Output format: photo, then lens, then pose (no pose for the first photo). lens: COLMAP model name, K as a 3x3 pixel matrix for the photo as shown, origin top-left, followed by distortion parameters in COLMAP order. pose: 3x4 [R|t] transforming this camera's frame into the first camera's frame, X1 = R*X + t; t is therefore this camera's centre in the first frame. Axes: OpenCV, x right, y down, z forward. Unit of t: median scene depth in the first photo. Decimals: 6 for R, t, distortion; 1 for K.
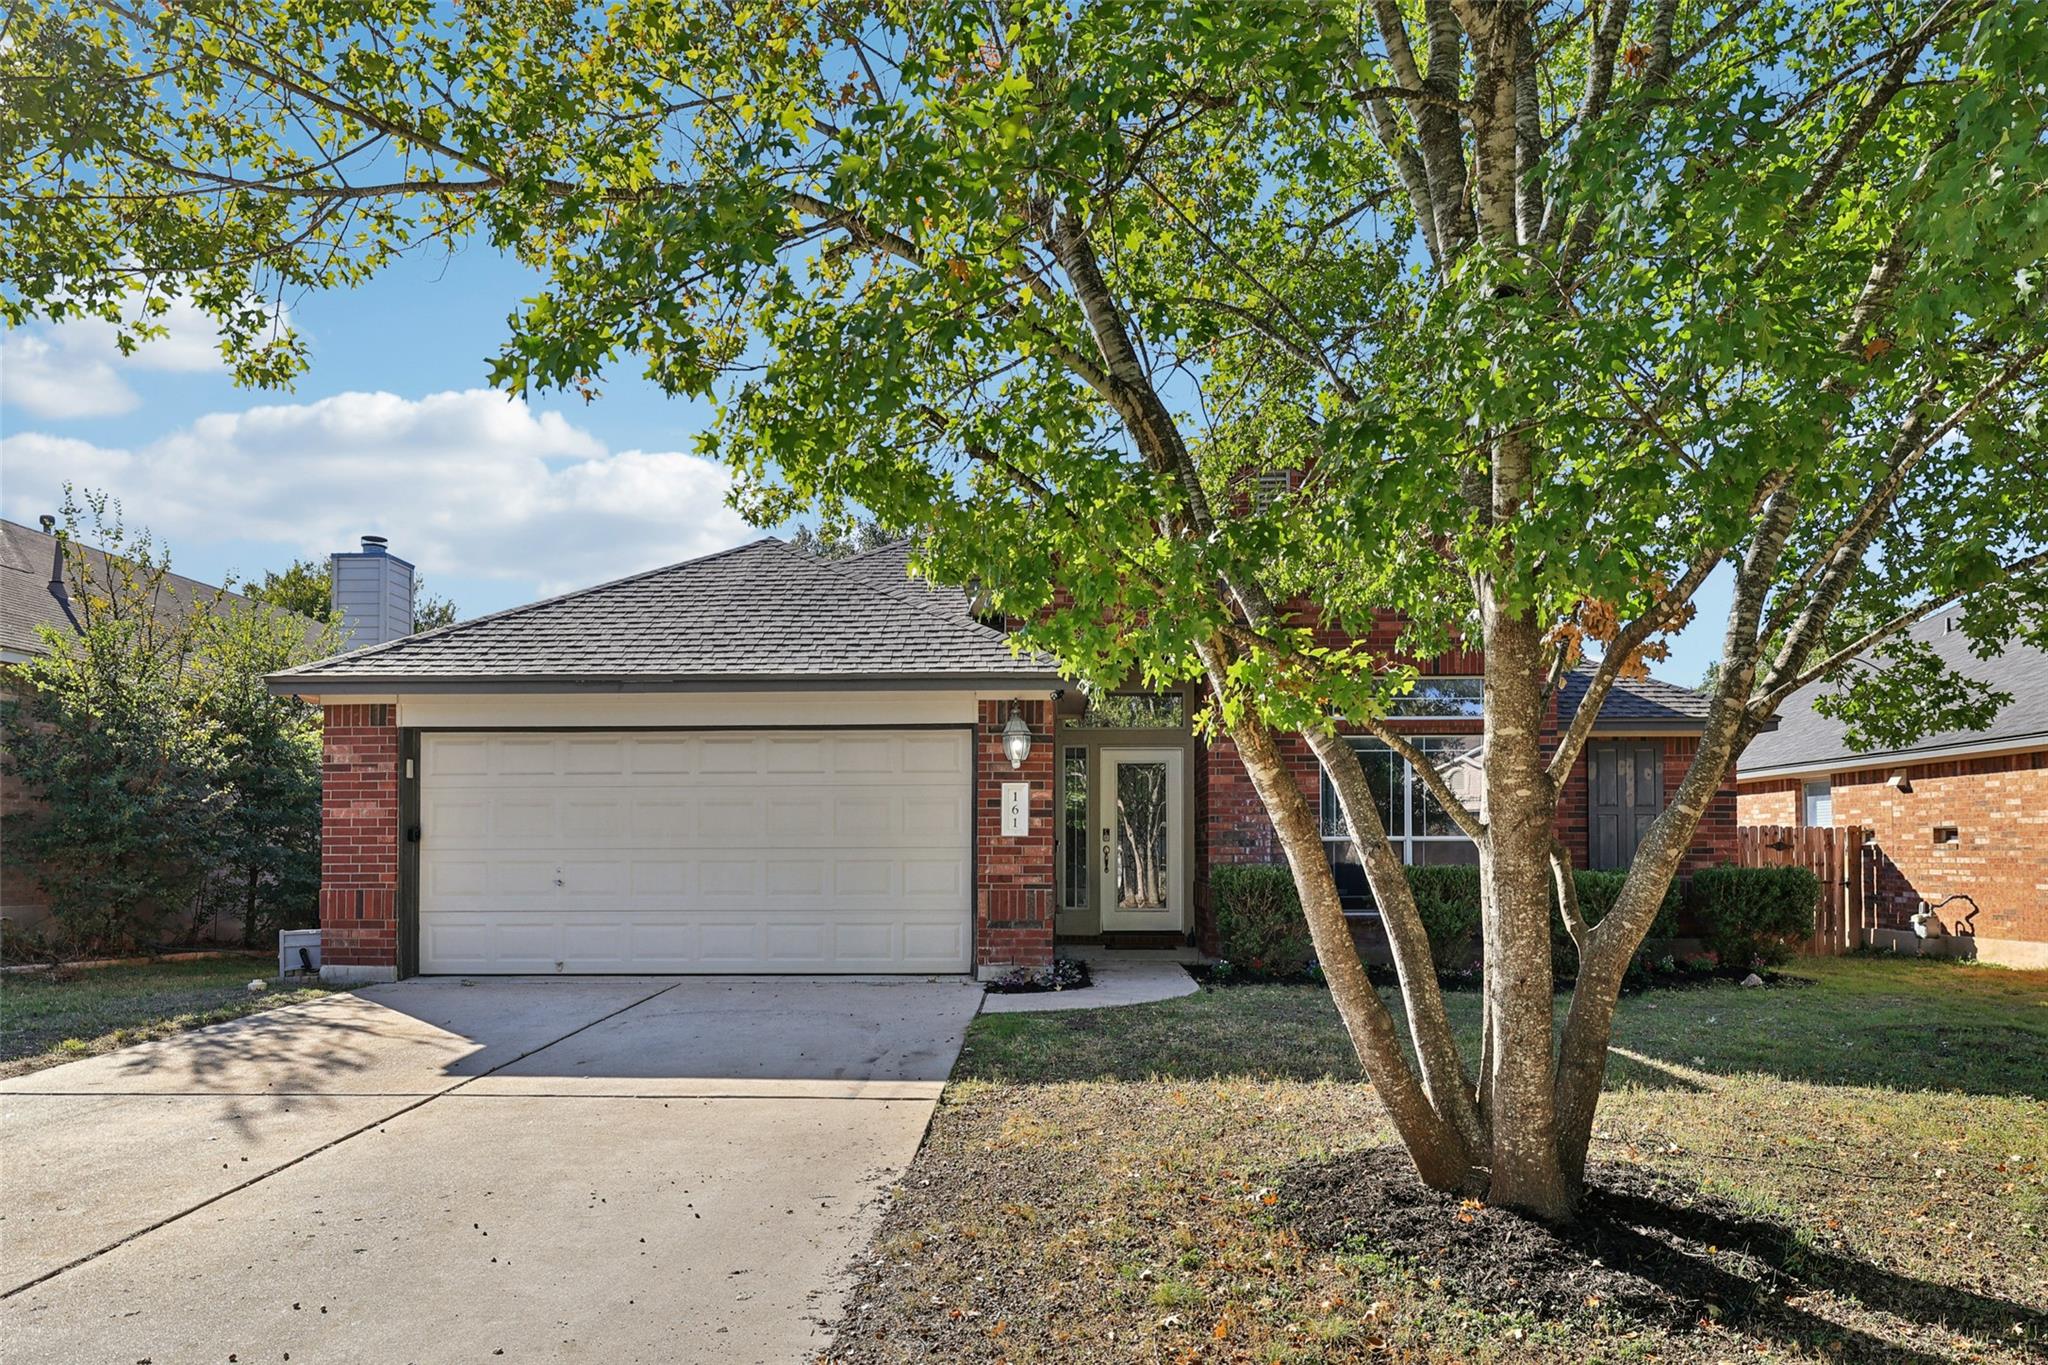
lens RADIAL K [[1240.1, 0, 1024.0], [0, 1240.1, 684.7], [0, 0, 1]] dist [-0.002951, -0.000173]
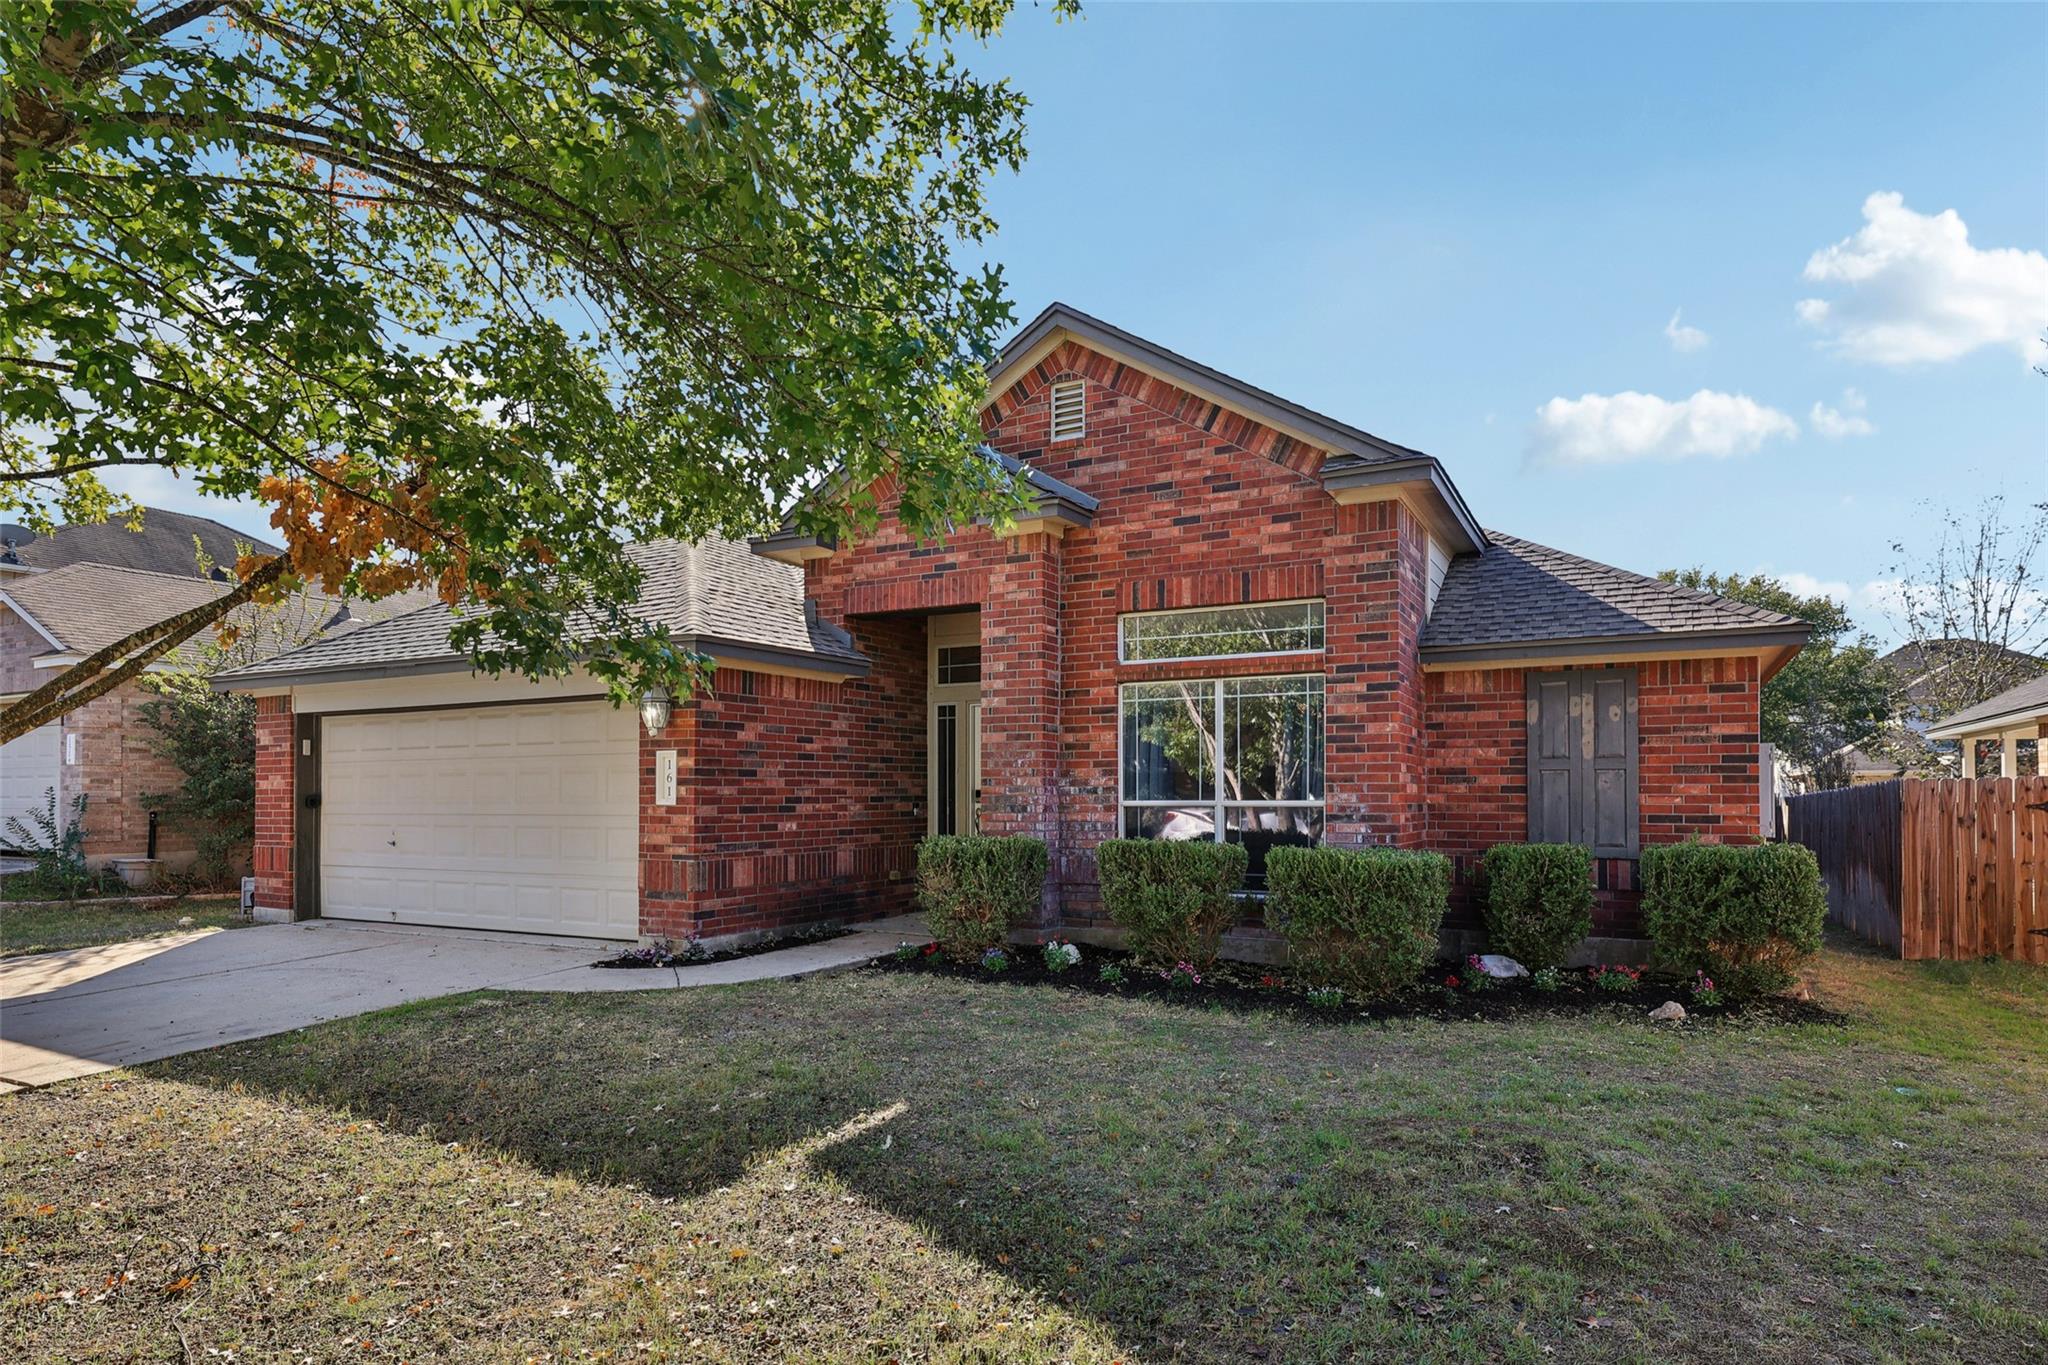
lens RADIAL K [[1124.9, 0, 1024.2], [0, 1124.9, 683.1], [0, 0, 1]] dist [0.002216, 0.000090]
pose [[0.896034, -0.044566, -0.441743, 0.629592], [0.060791, 0.997894, 0.022636, 0.023032], [0.439804, -0.047137, 0.896856, 0.329786]]
